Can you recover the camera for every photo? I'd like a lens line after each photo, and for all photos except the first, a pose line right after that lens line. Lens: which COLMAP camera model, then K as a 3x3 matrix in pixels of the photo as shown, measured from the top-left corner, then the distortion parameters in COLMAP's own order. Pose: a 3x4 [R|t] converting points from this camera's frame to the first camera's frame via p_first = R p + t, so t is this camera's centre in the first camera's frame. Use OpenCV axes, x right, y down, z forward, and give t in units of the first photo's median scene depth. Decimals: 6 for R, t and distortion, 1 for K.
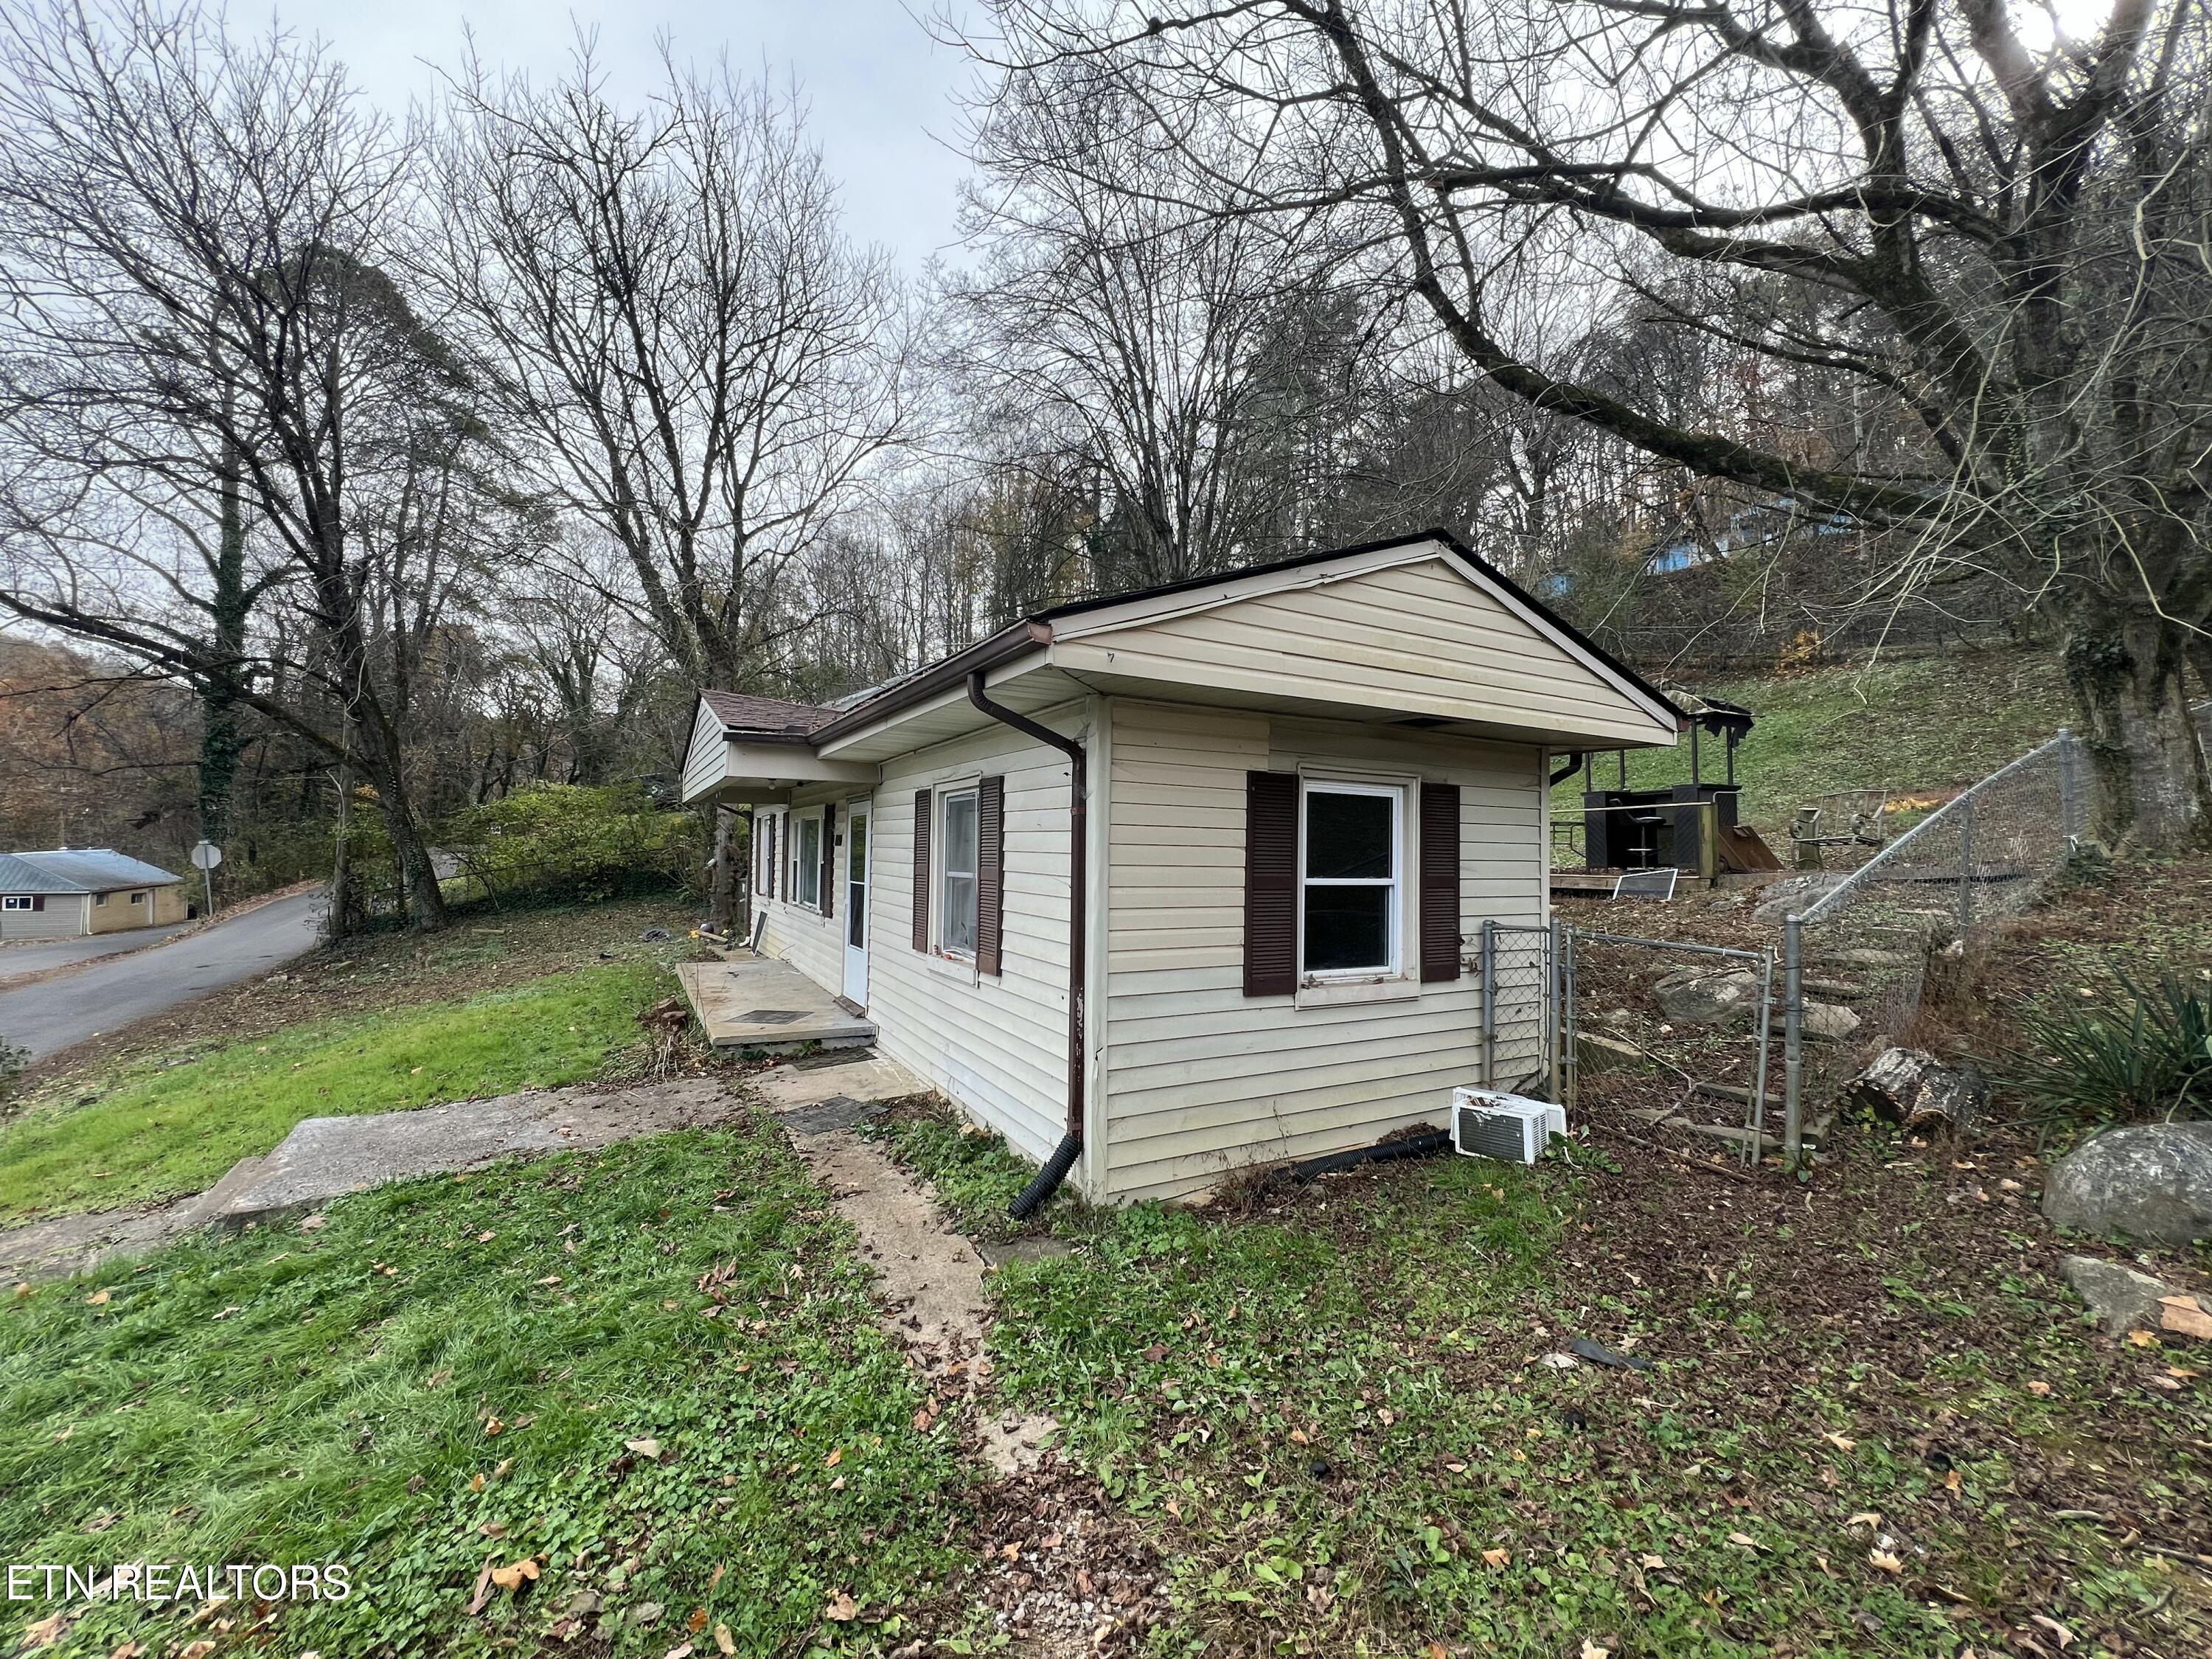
lens RADIAL K [[890.2, 0, 1106.0], [0, 890.2, 829.5], [0, 0, 1]] dist [-0.003138, 0.000733]
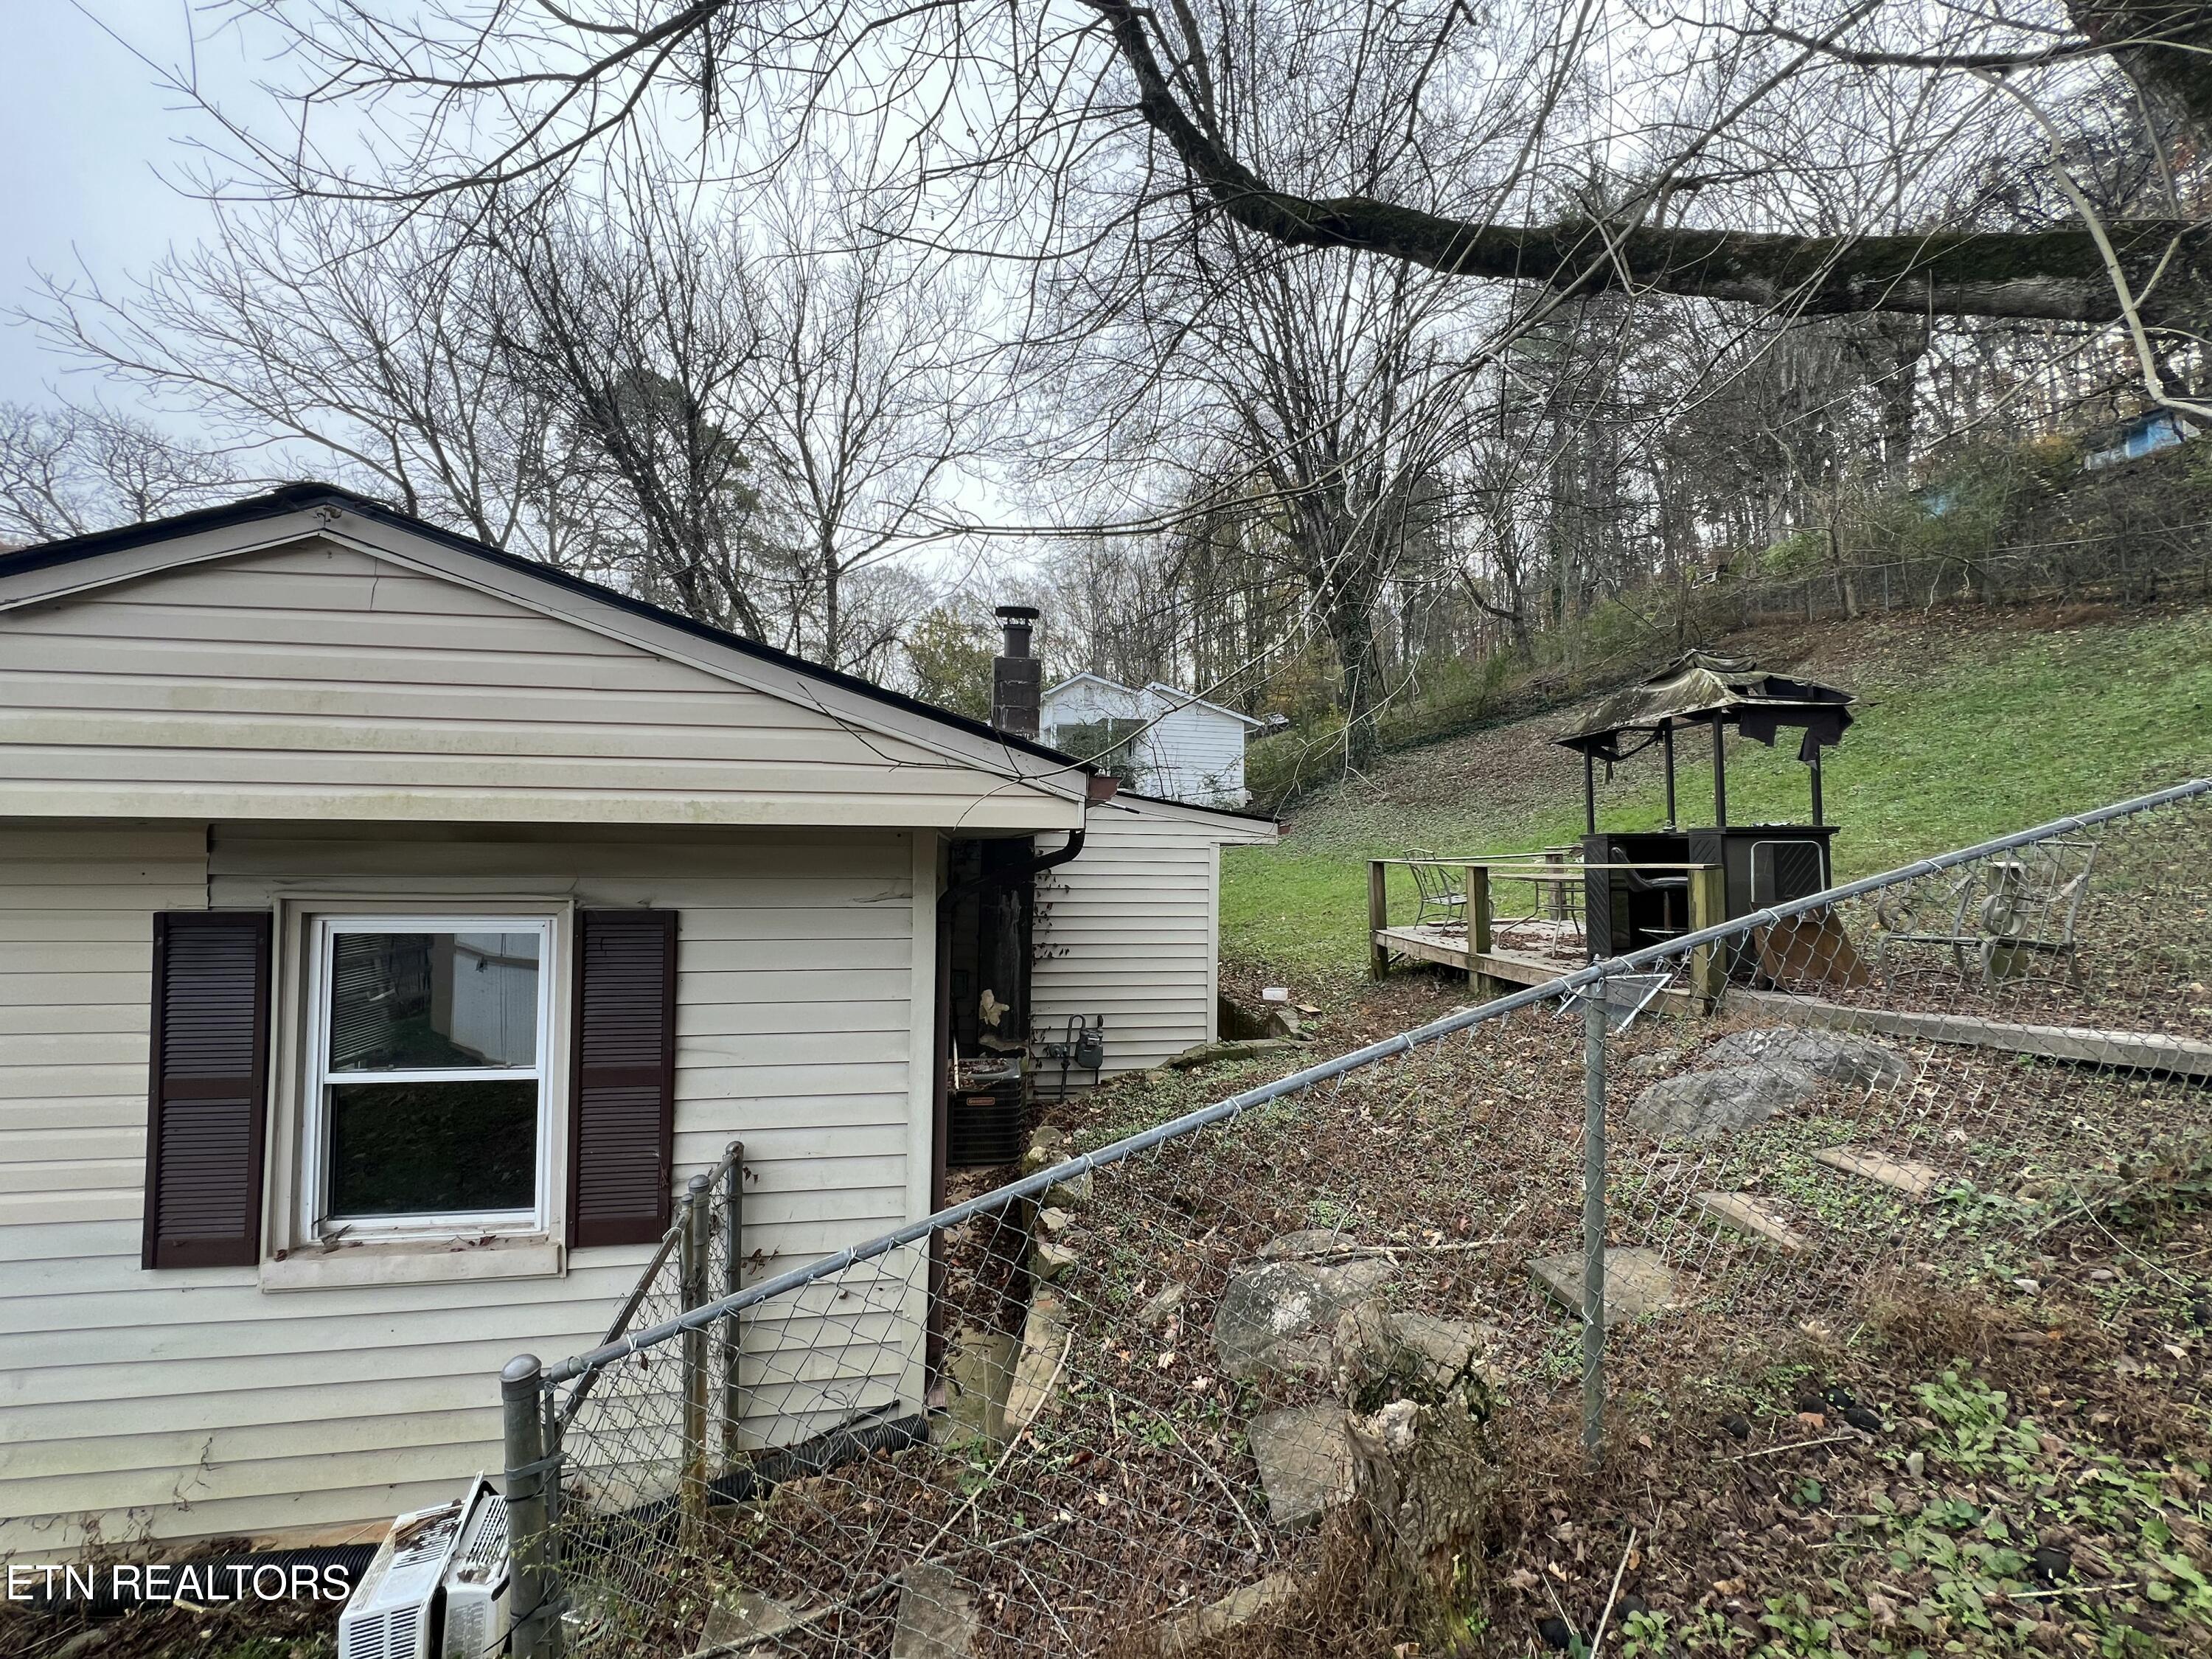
lens RADIAL K [[890.2, 0, 1106.0], [0, 890.2, 829.5], [0, 0, 1]] dist [-0.003138, 0.000733]
pose [[0.937086, -0.016437, -0.348711, 0.958749], [0.015430, 0.999865, -0.005665, -0.103736], [0.348757, -0.000072, 0.937213, 0.608876]]
